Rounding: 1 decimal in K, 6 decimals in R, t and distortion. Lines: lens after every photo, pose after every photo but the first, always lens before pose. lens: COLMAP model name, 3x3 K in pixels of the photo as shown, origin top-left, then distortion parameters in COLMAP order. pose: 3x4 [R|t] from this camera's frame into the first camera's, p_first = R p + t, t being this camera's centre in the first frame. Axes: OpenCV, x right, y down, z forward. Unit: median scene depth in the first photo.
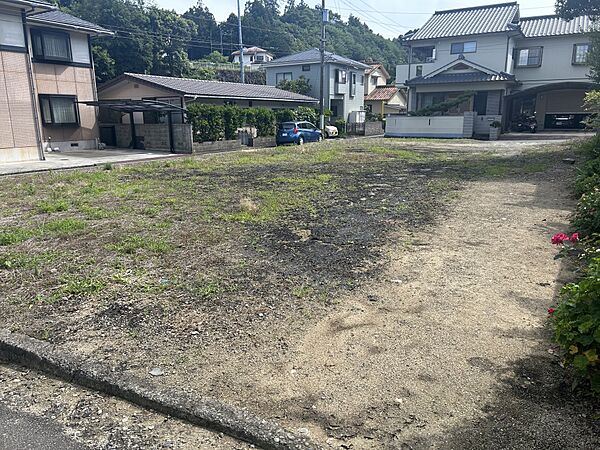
lens RADIAL K [[462.9, 0, 309.5], [0, 462.9, 221.5], [0, 0, 1]] dist [0.041161, -0.050596]
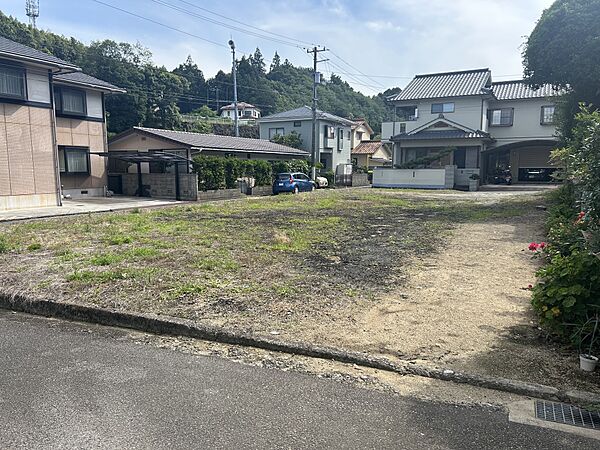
lens RADIAL K [[462.9, 0, 309.5], [0, 462.9, 221.5], [0, 0, 1]] dist [0.041161, -0.050596]
pose [[0.999216, 0.005123, 0.039258, -0.033235], [-0.000853, 0.994150, -0.108008, 0.015268], [-0.039582, 0.107890, 0.993375, -0.063956]]
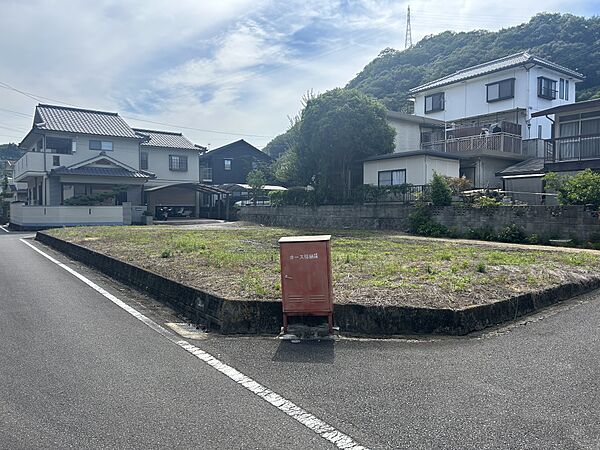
lens RADIAL K [[462.9, 0, 309.5], [0, 462.9, 221.5], [0, 0, 1]] dist [0.041161, -0.050596]
pose [[0.401054, -0.015260, 0.915927, -0.631194], [0.198651, 0.977517, -0.070697, -0.030368], [-0.894256, 0.210303, 0.395068, 0.216571]]
